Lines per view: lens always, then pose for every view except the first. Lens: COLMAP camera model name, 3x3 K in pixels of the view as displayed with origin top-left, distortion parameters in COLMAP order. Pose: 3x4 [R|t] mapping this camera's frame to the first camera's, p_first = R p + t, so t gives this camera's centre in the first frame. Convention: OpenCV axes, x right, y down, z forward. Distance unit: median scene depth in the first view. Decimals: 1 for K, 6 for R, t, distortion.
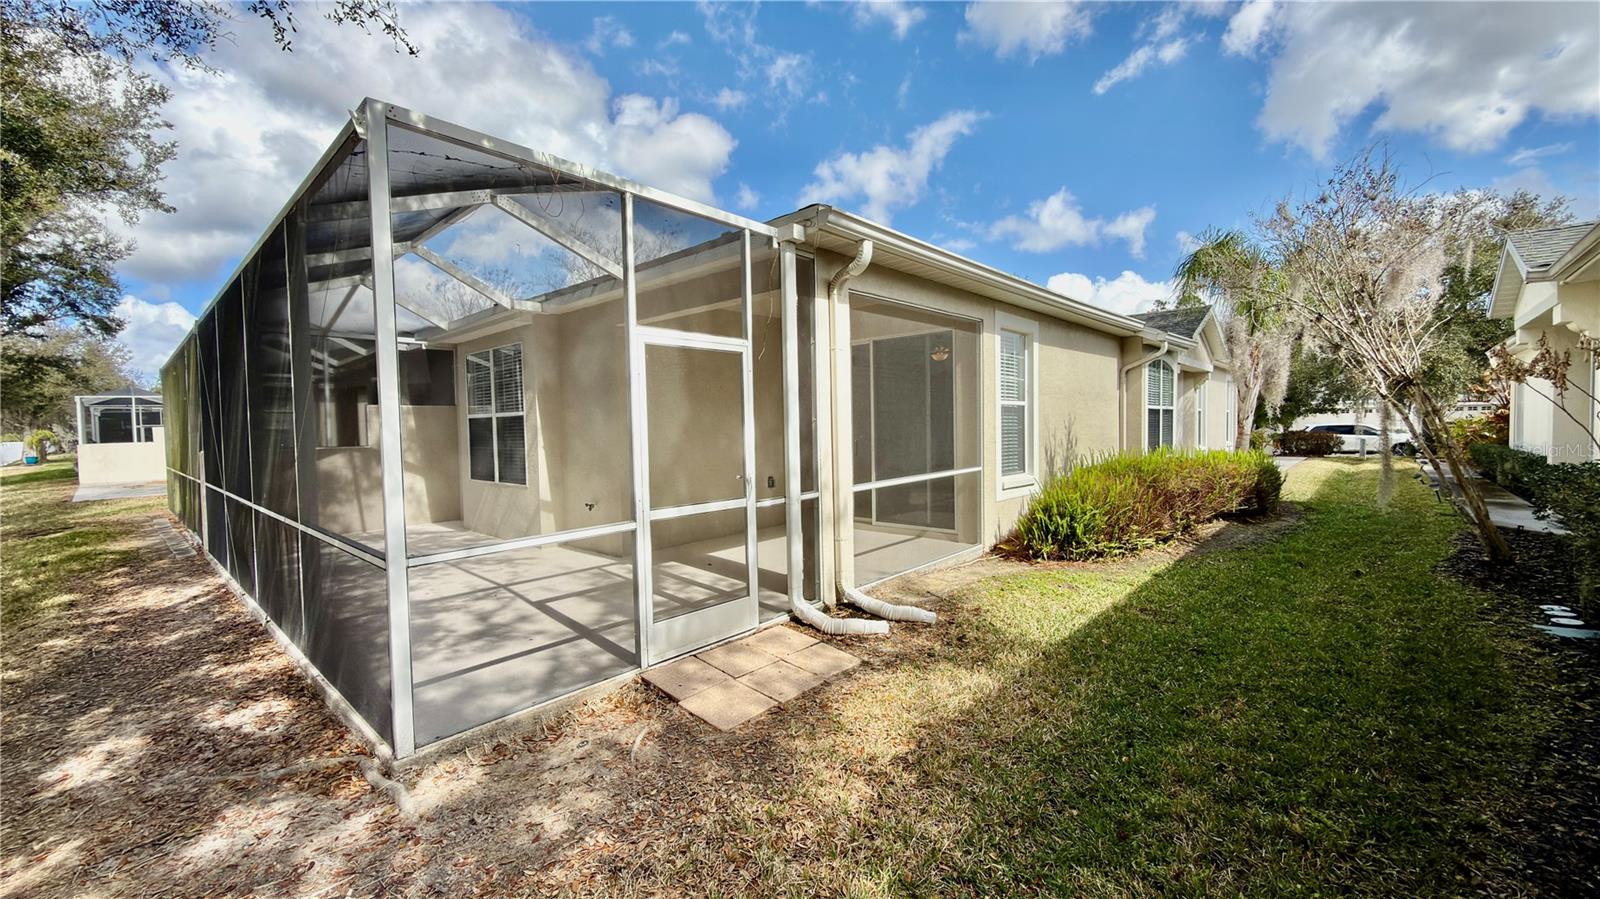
lens RADIAL K [[614.7, 0, 799.8], [0, 614.7, 470.0], [0, 0, 1]] dist [0.016256, 0.000118]
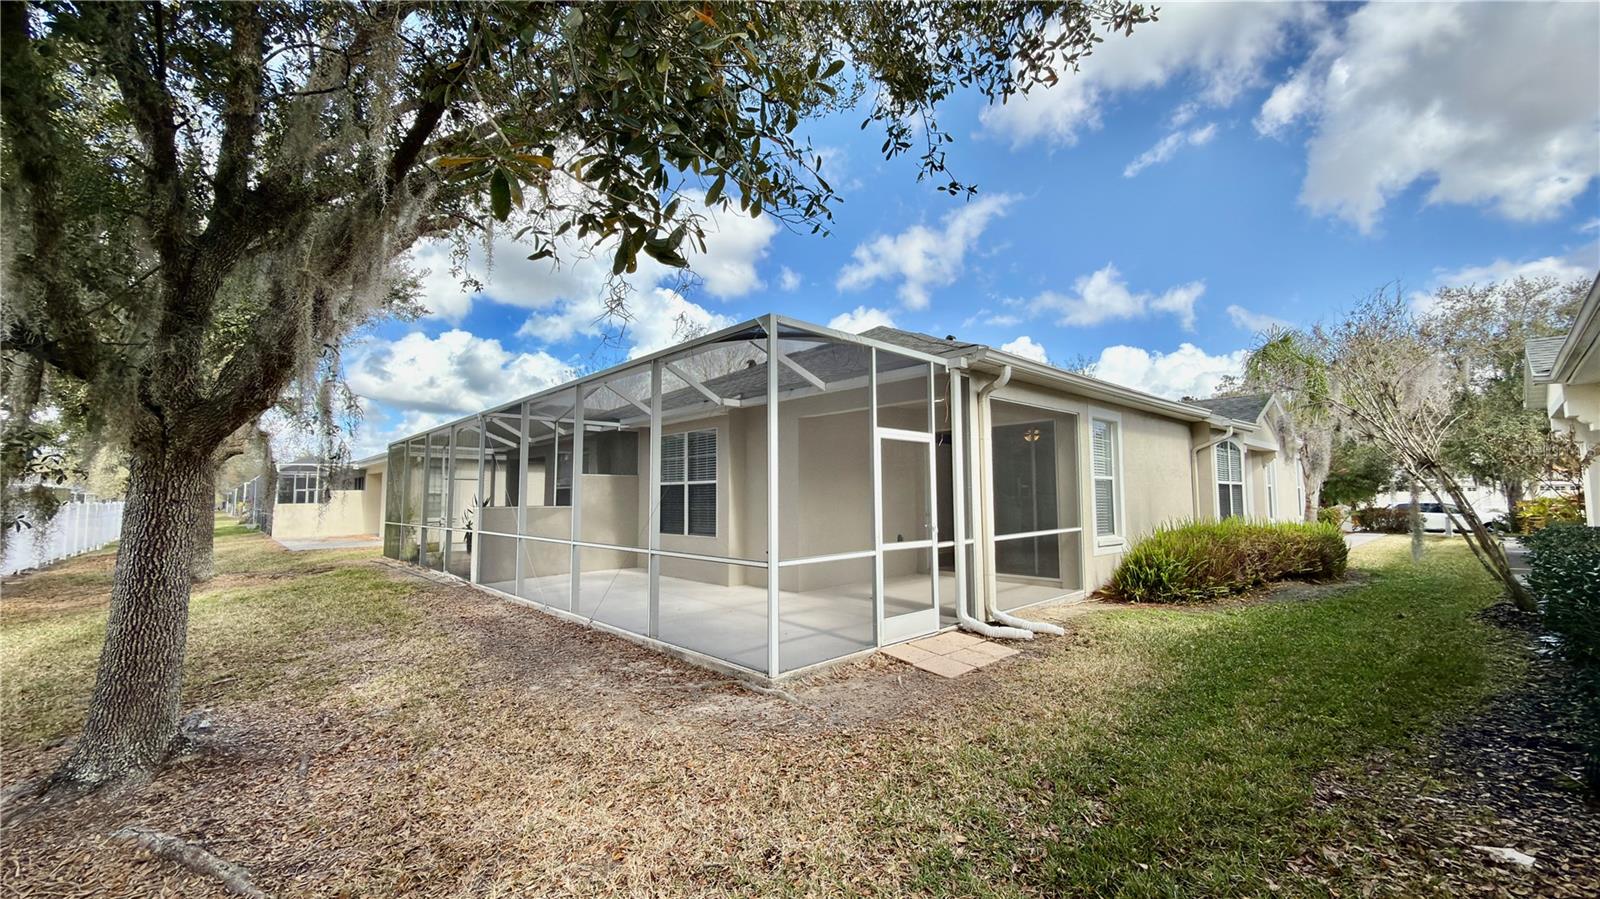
lens RADIAL K [[632.6, 0, 739.3], [0, 632.6, 445.6], [0, 0, 1]] dist [-0.066752, 0.013685]
pose [[0.988501, 0.001301, -0.151210, -0.138550], [-0.024705, 0.987916, -0.153008, 0.028556], [0.149184, 0.154985, 0.976588, -0.246458]]
